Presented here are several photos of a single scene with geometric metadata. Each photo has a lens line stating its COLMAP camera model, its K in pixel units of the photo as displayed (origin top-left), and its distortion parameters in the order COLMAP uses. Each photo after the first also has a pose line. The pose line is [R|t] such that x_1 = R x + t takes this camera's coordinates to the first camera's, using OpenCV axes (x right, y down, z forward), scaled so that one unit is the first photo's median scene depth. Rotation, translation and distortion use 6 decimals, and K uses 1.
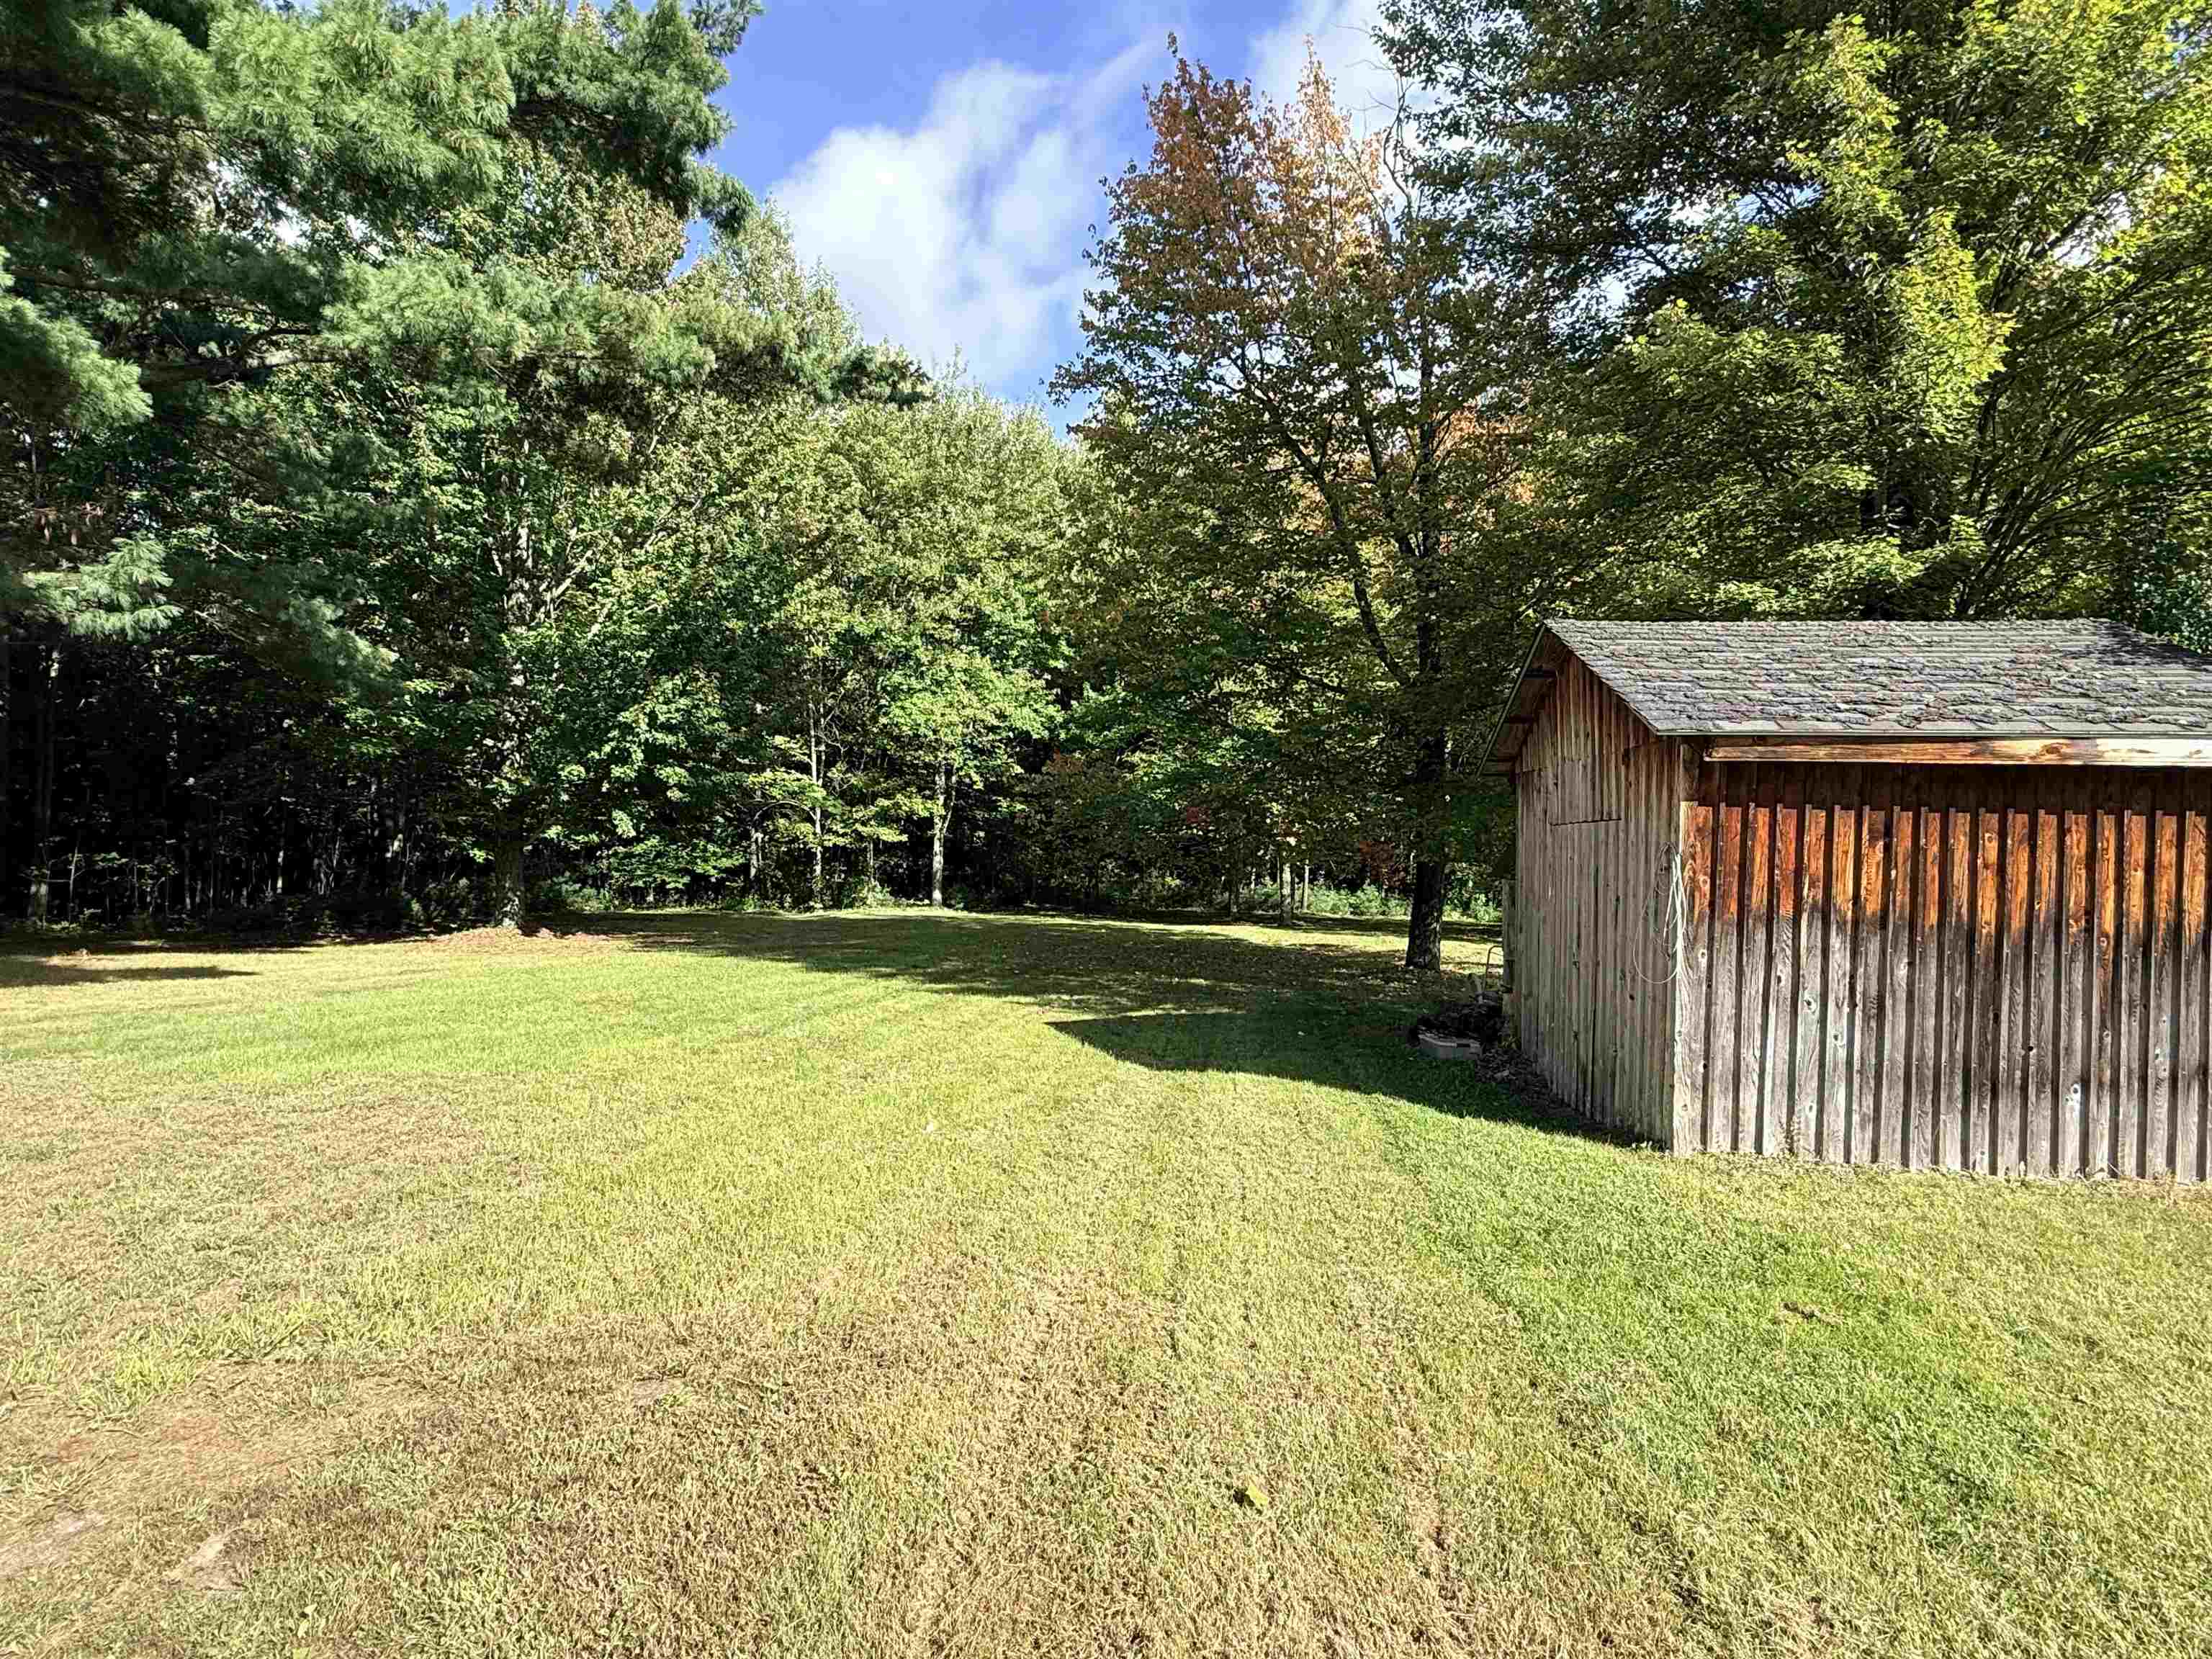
lens RADIAL K [[1121.2, 0, 1111.0], [0, 1121.2, 843.5], [0, 0, 1]] dist [0.003921, -0.019264]
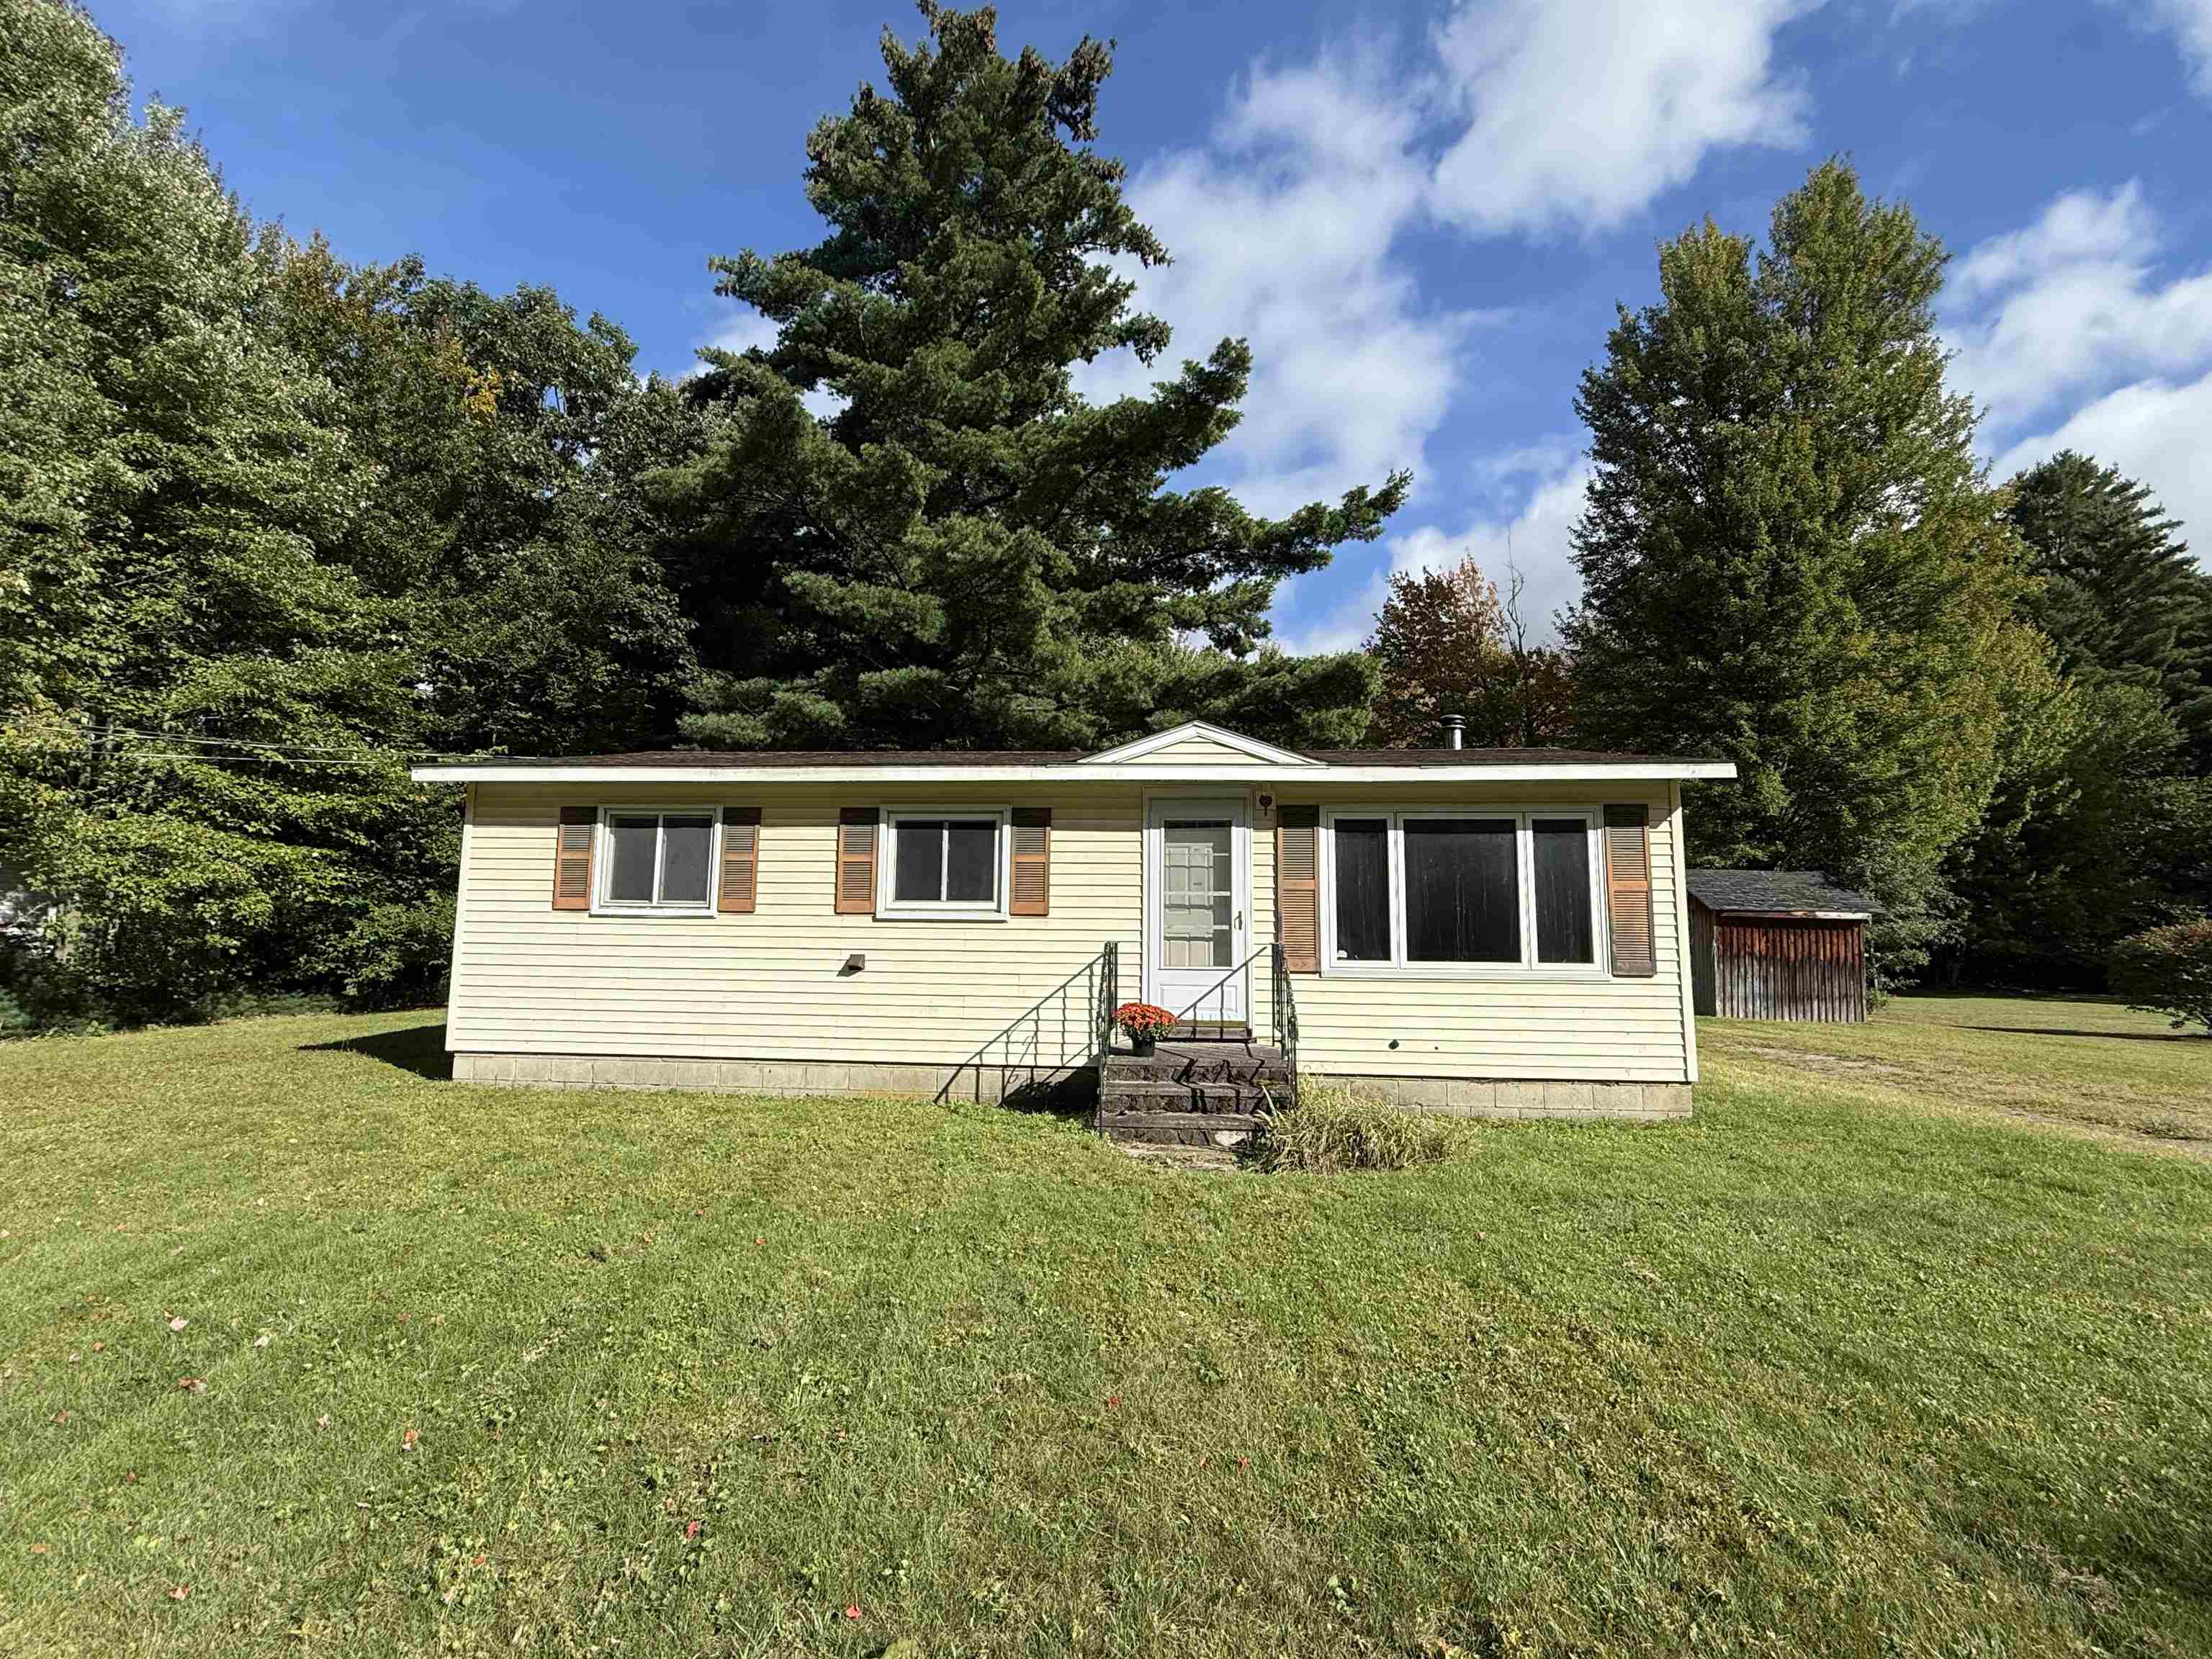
lens RADIAL K [[1005.1, 0, 1106.0], [0, 1005.1, 829.5], [0, 0, 1]] dist [0.003817, -0.000136]
pose [[0.997548, 0.015650, 0.068213, -0.370924], [-0.009151, 0.995477, -0.094559, -0.004613], [-0.069384, 0.093703, 0.993180, -0.474965]]
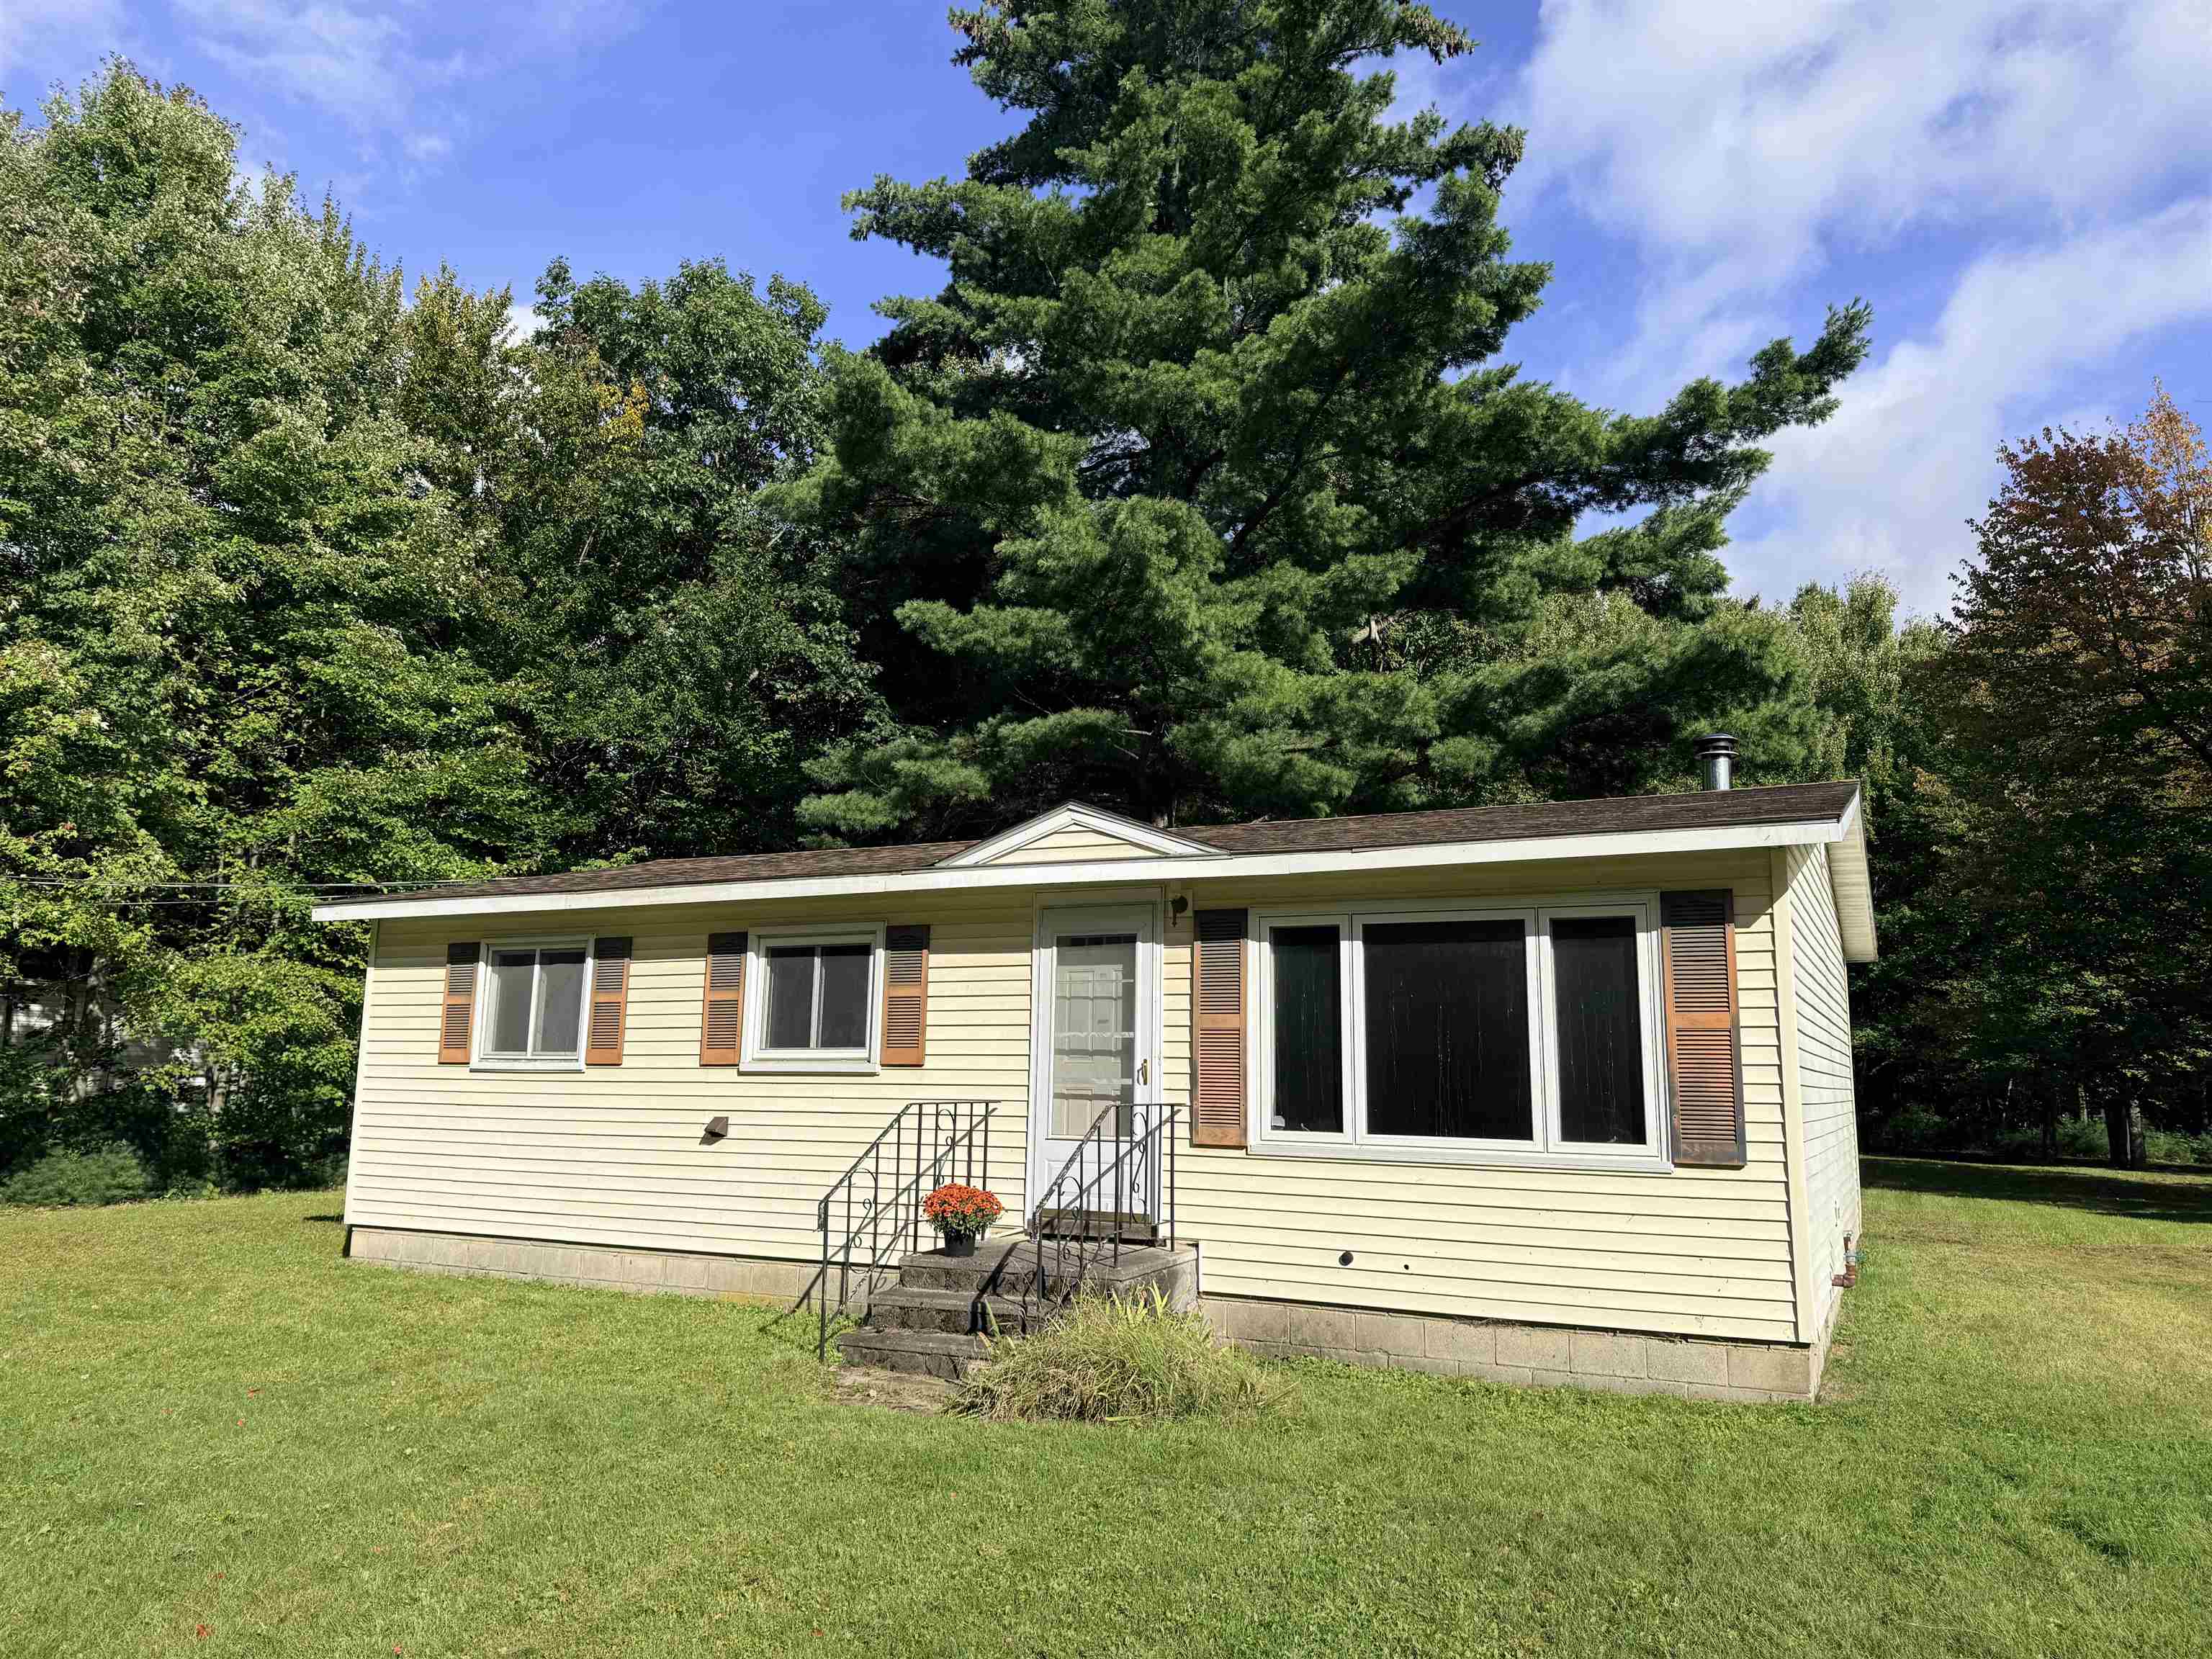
lens RADIAL K [[1556.1, 0, 1106.0], [0, 1556.1, 829.5], [0, 0, 1]] dist [0.145768, -0.242392]
pose [[0.949499, -0.040366, -0.311164, -0.219187], [-0.004781, 0.989714, -0.142981, -0.009726], [0.313735, 0.137248, 0.939539, -0.502910]]
